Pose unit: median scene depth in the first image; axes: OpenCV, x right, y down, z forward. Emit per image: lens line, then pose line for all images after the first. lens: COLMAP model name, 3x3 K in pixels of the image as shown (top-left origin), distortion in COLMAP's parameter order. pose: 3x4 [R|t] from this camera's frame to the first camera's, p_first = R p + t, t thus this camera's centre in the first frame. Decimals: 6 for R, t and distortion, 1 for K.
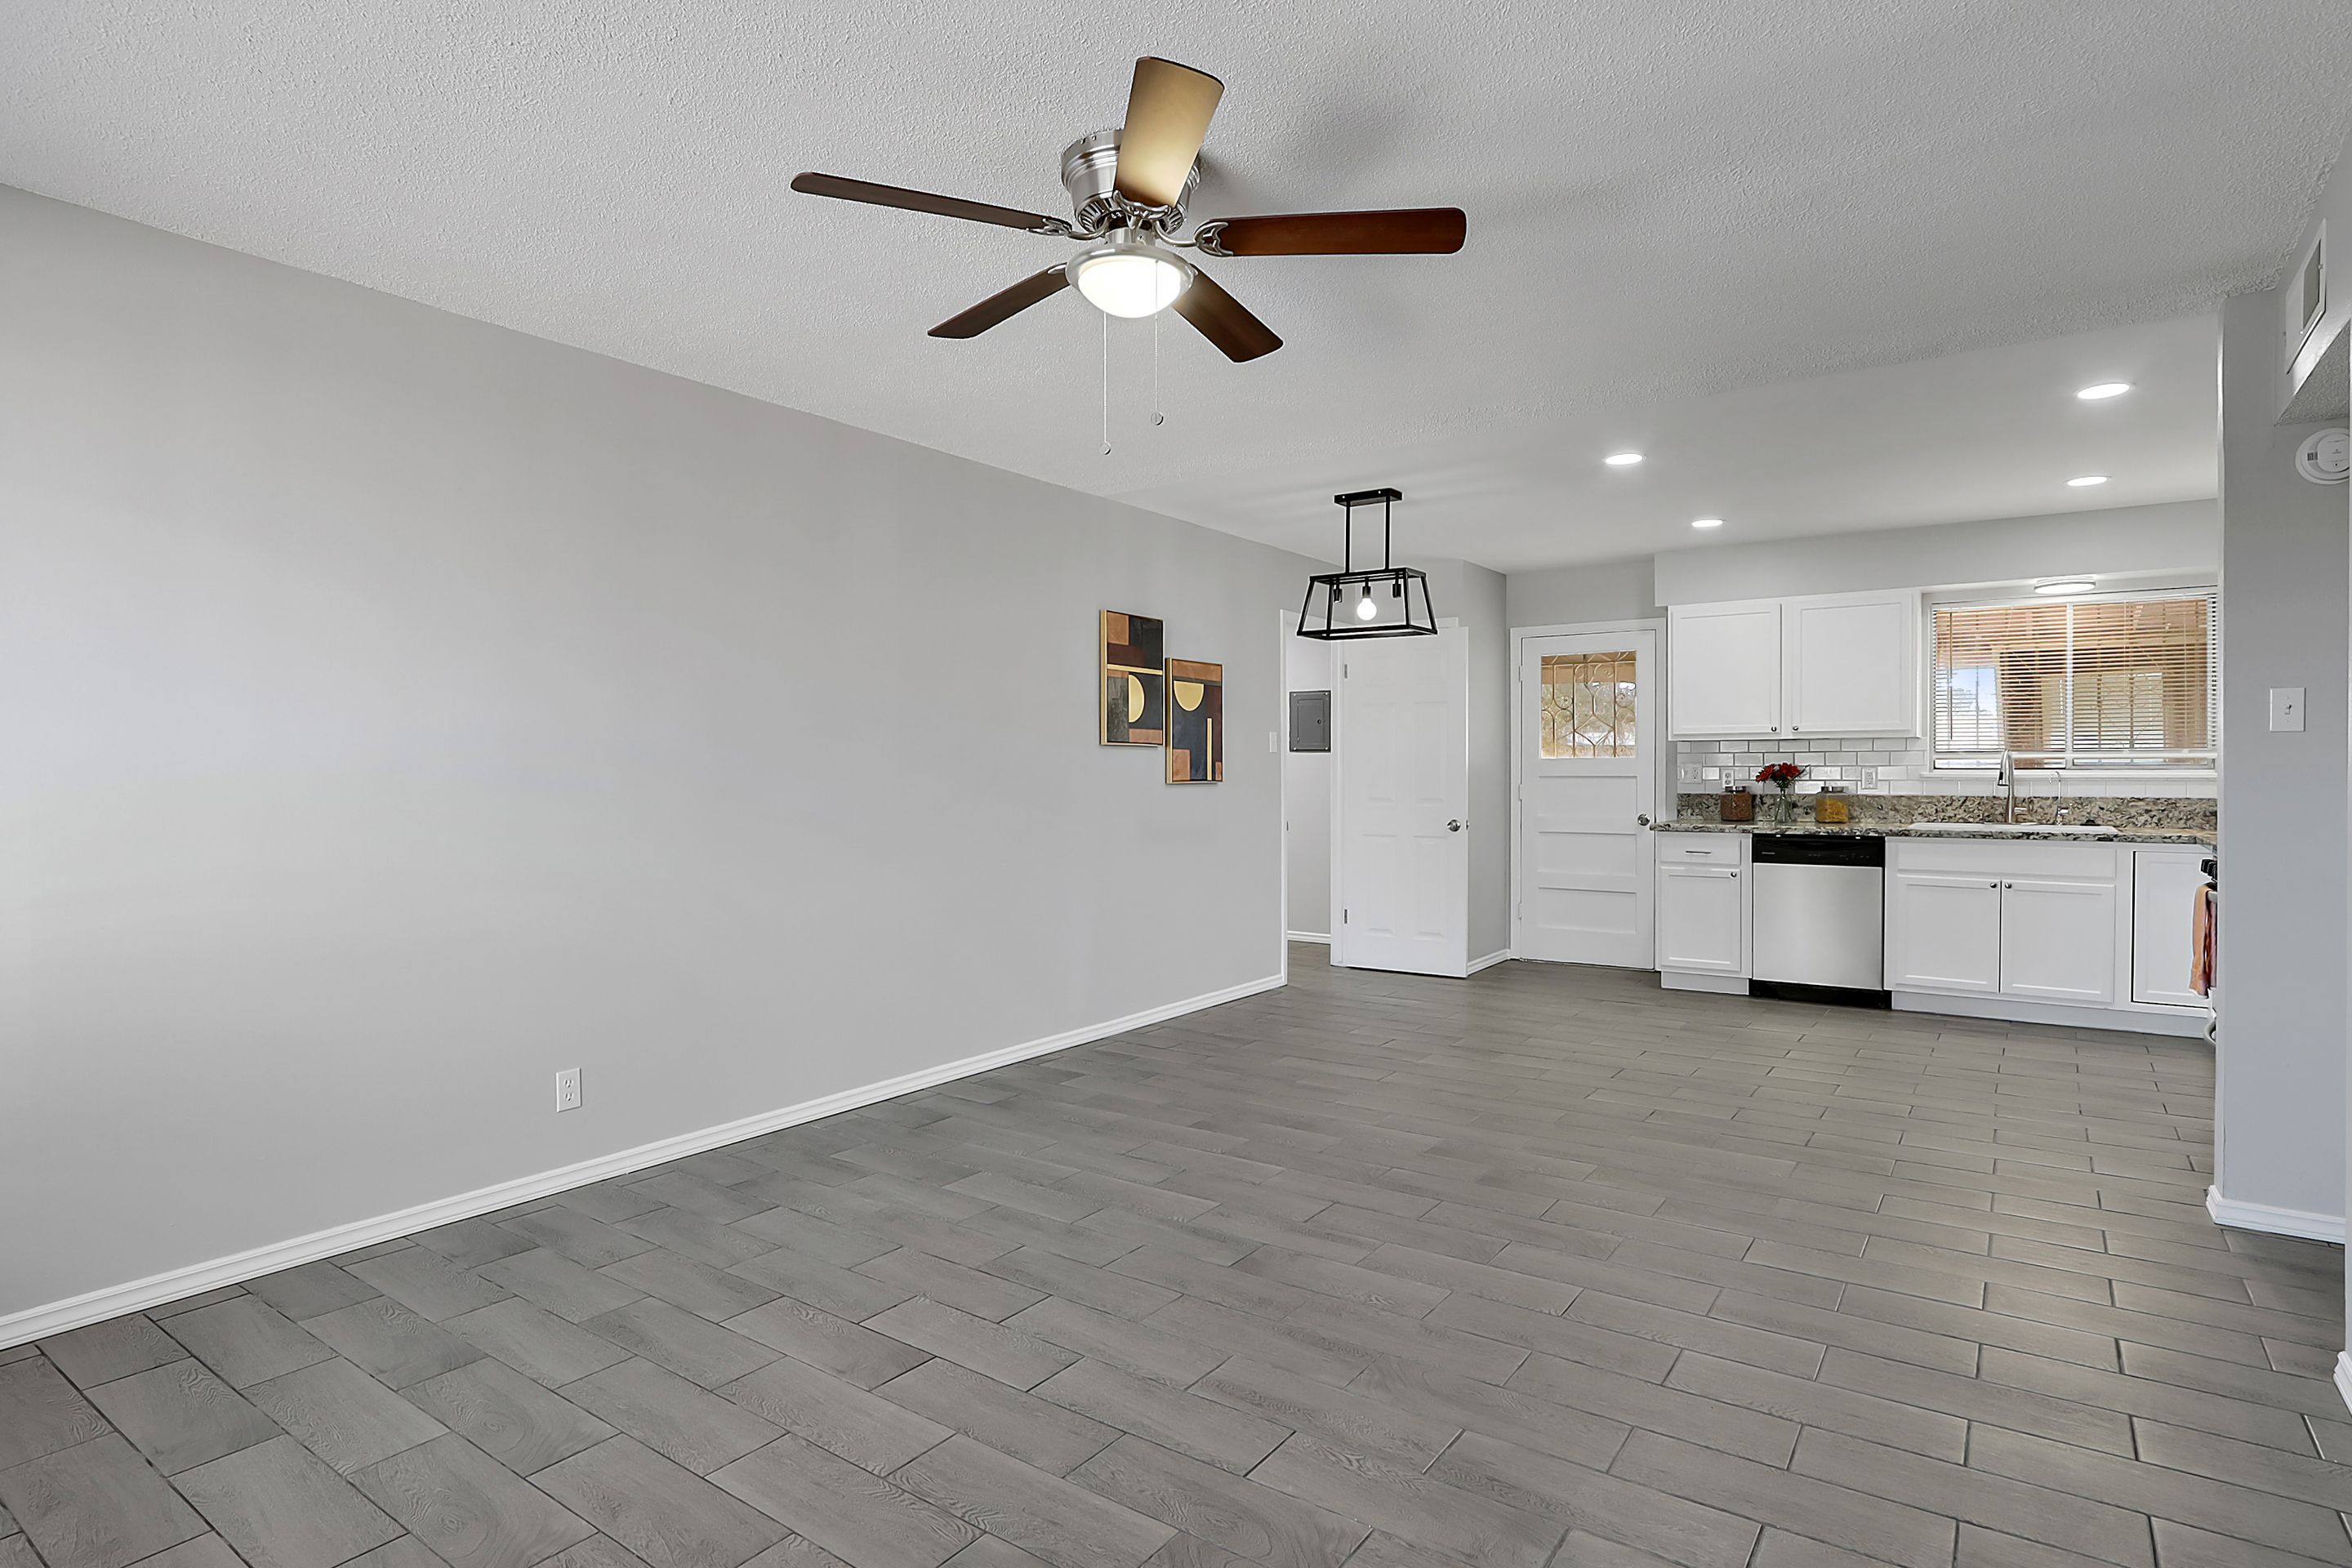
lens RADIAL K [[1222.7, 0, 1168.4], [0, 1222.7, 780.4], [0, 0, 1]] dist [-0.016696, 0.001876]
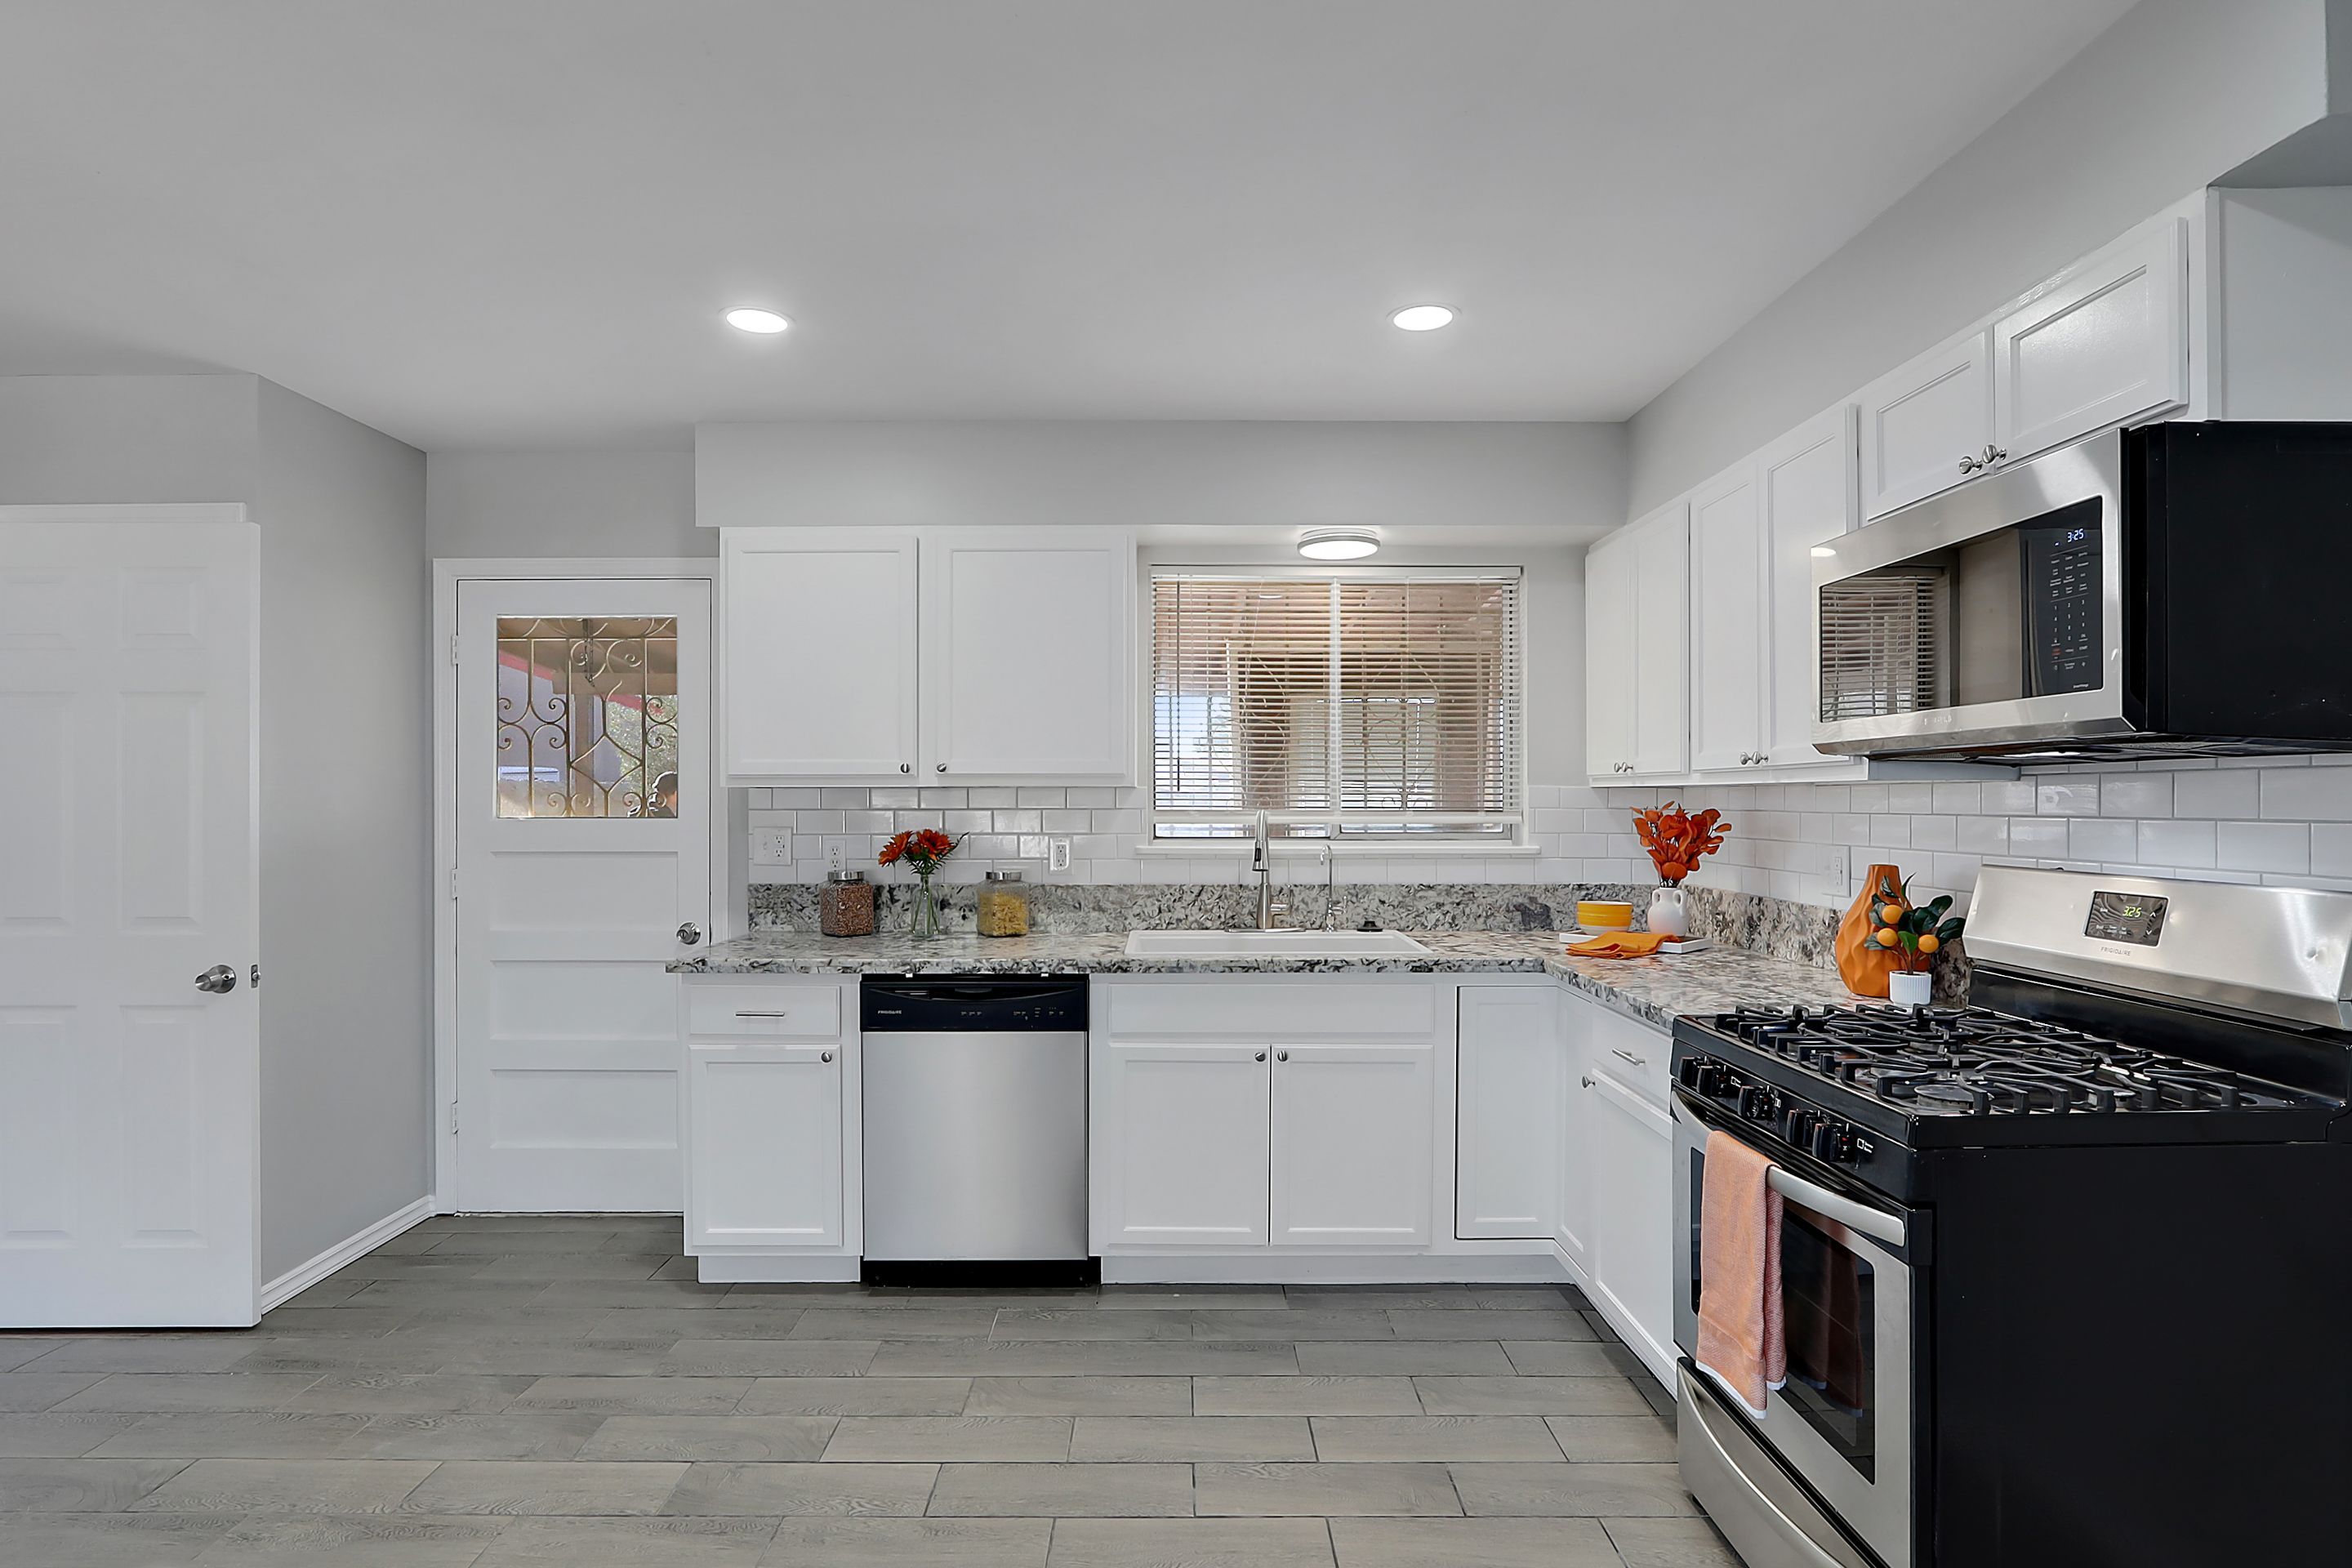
lens RADIAL K [[1200.1, 0, 1173.3], [0, 1200.1, 802.4], [0, 0, 1]] dist [-0.007695, -0.000229]
pose [[0.809970, 0.001379, 0.586470, 0.302510], [0.004390, 0.999955, -0.008414, -0.023732], [-0.586455, 0.009390, 0.809927, 0.537461]]
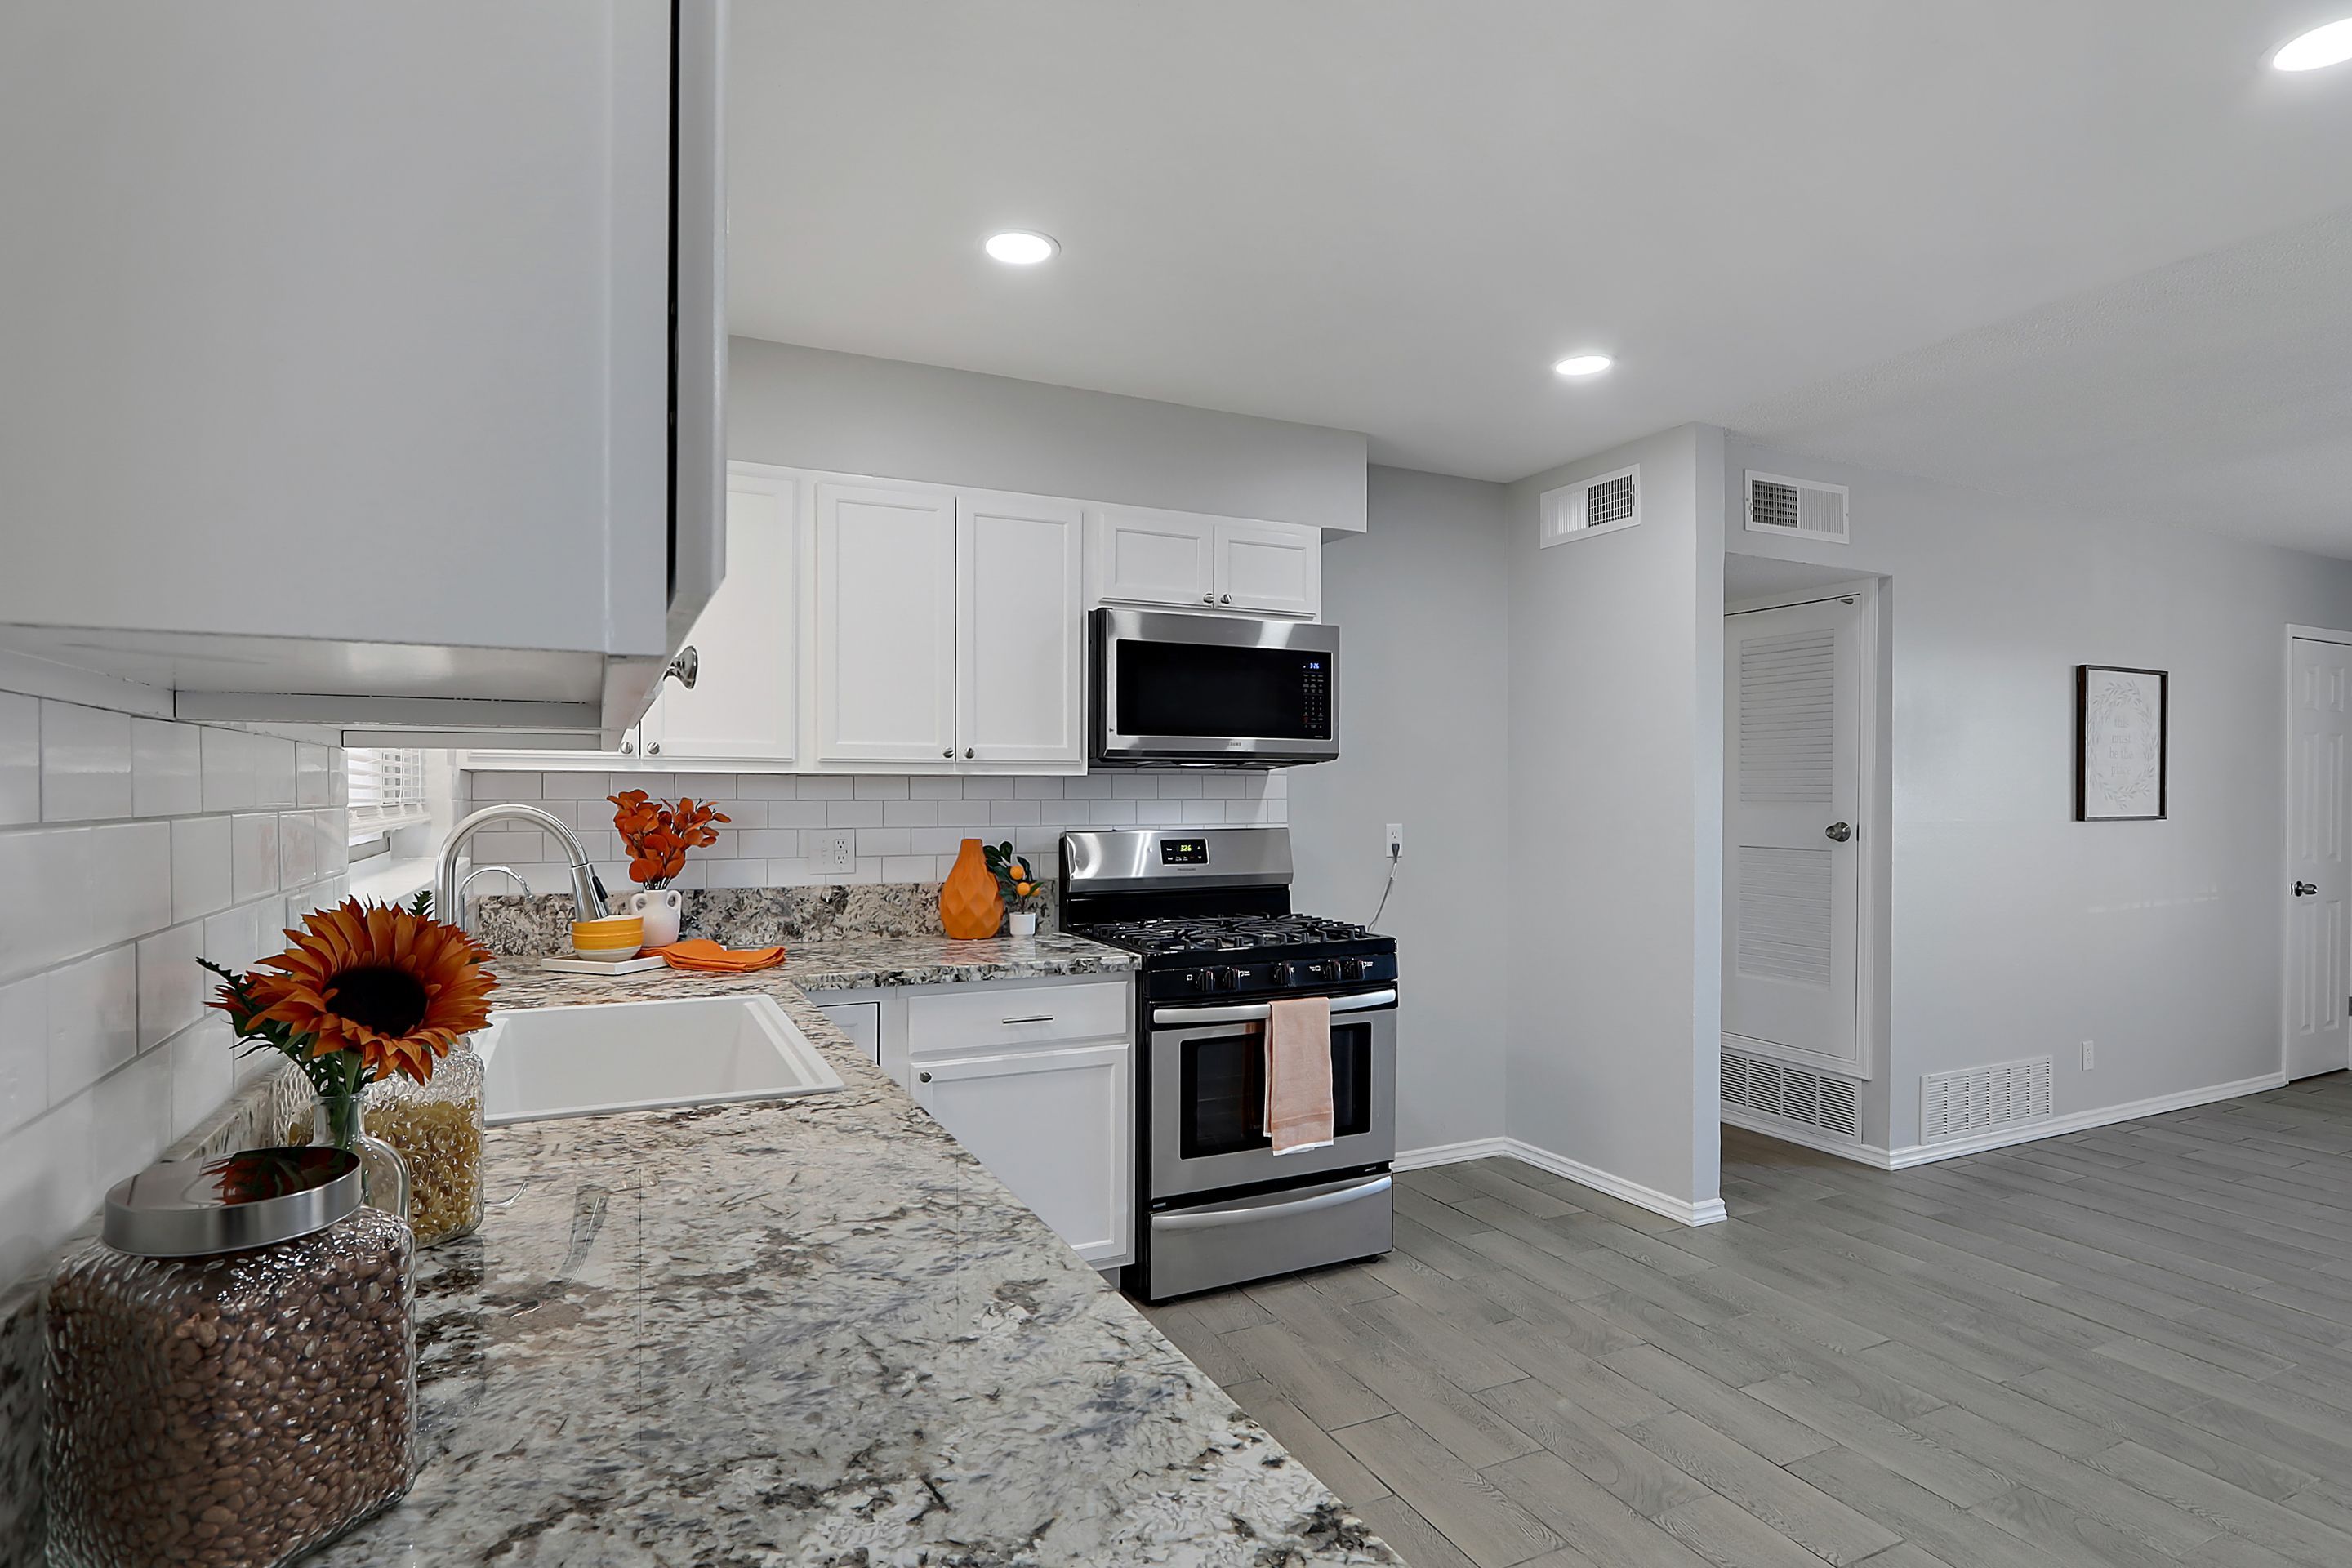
lens RADIAL K [[1222.7, 0, 1180.0], [0, 1222.7, 807.8], [0, 0, 1]] dist [-0.016696, 0.001876]
pose [[-0.881436, -0.008834, 0.472221, 0.397930], [0.003095, 0.999696, 0.024480, -0.032214], [-0.472294, 0.023040, -0.881140, 1.178410]]
